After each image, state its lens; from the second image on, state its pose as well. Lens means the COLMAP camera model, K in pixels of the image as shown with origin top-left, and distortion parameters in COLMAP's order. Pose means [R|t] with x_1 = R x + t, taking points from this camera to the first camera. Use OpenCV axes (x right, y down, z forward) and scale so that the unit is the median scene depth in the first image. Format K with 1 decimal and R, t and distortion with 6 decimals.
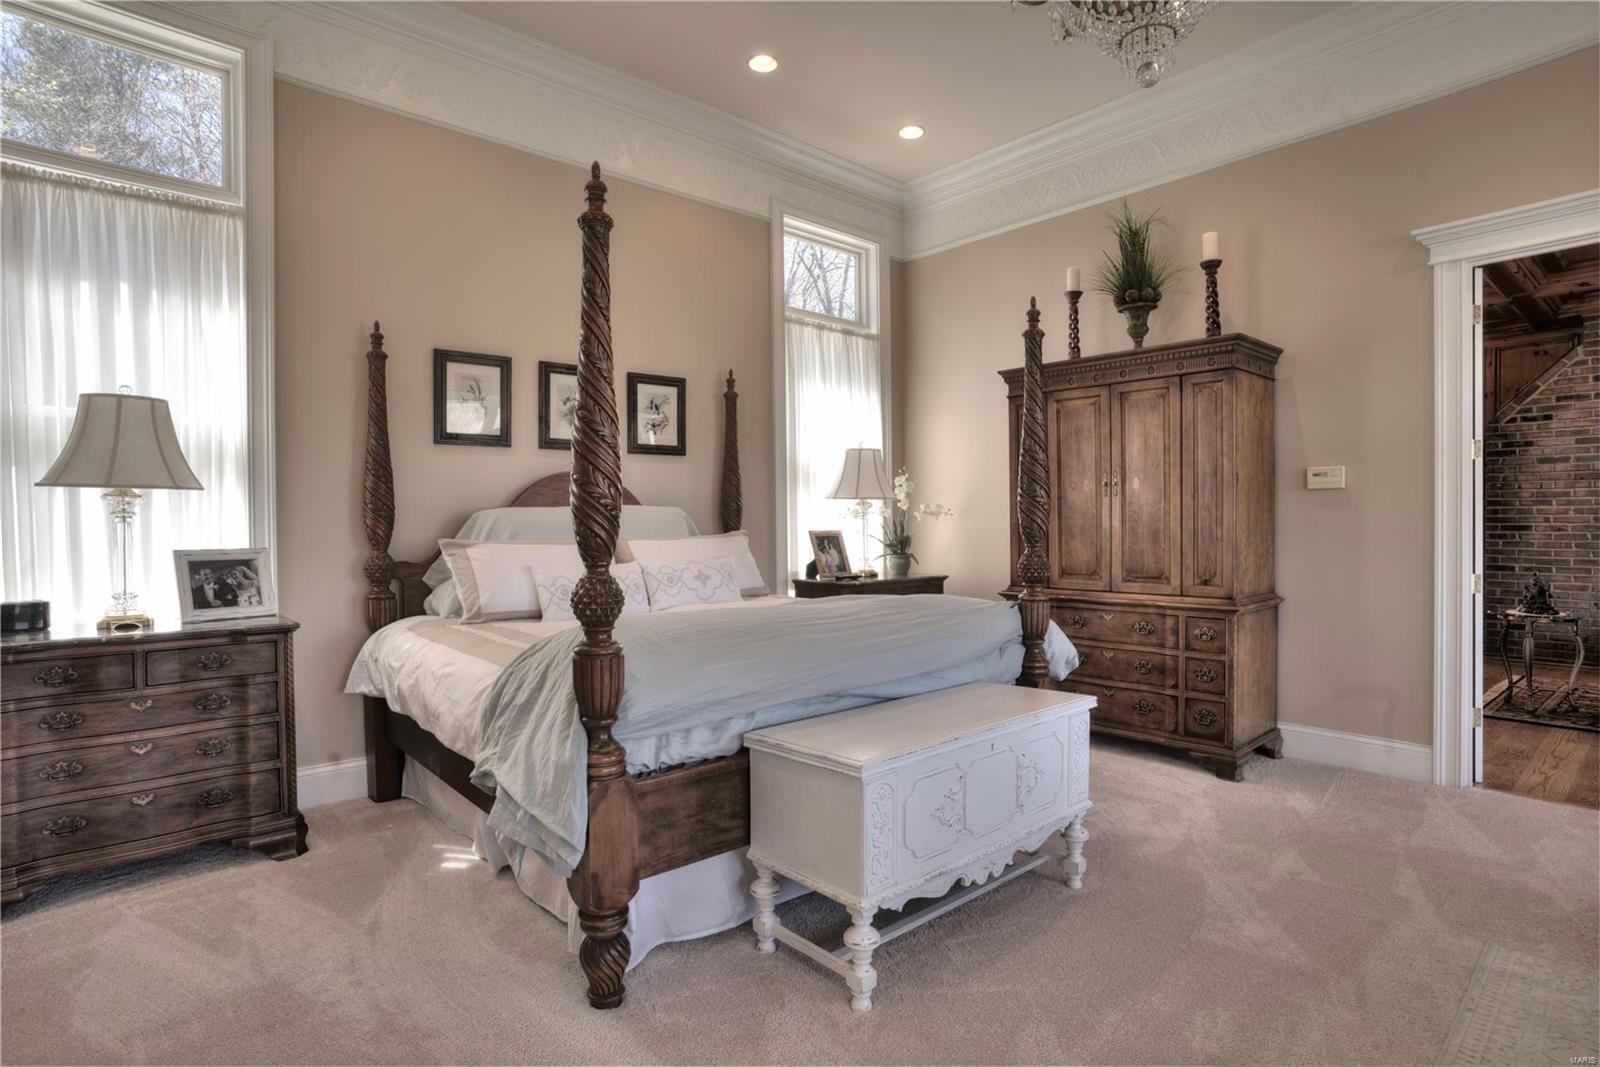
lens RADIAL K [[835.2, 0, 791.2], [0, 835.2, 535.6], [0, 0, 1]] dist [-0.050089, 0.021142]
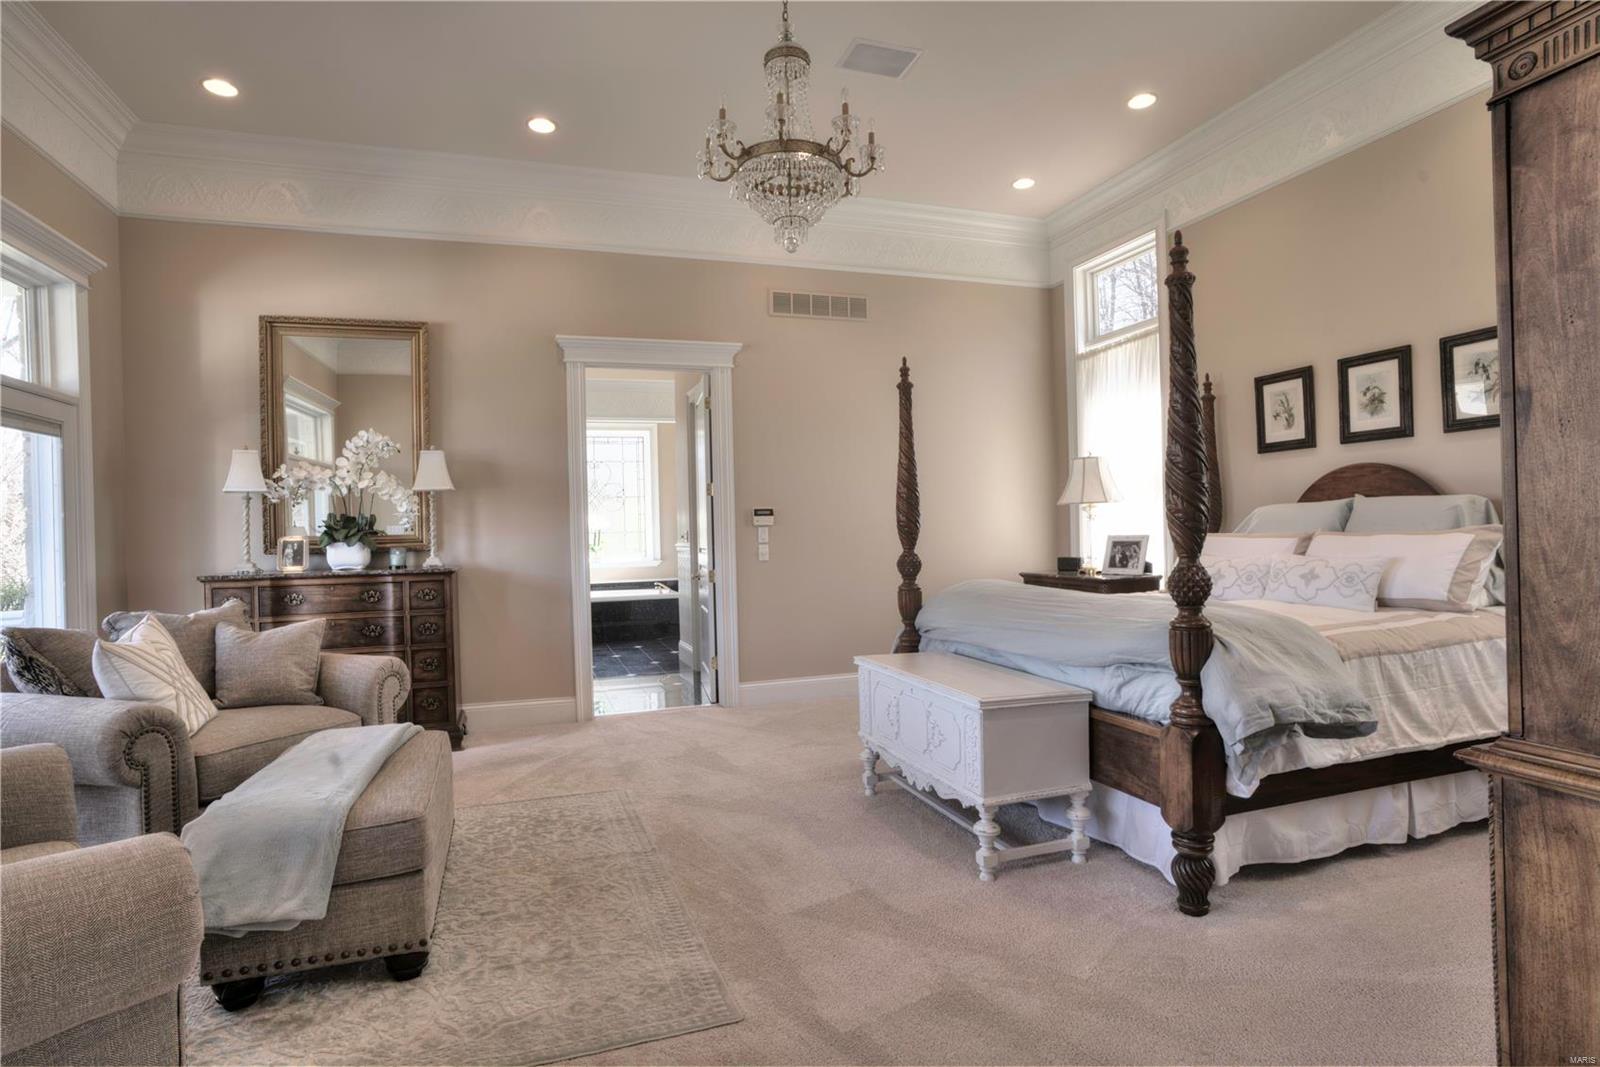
lens RADIAL K [[835.2, 0, 825.1], [0, 835.2, 533.0], [0, 0, 1]] dist [-0.050089, 0.021142]
pose [[-0.358890, 0.017540, -0.933215, 0.925785], [0.008437, 0.999844, 0.015548, -0.016584], [0.933342, -0.002294, -0.358982, 0.806565]]
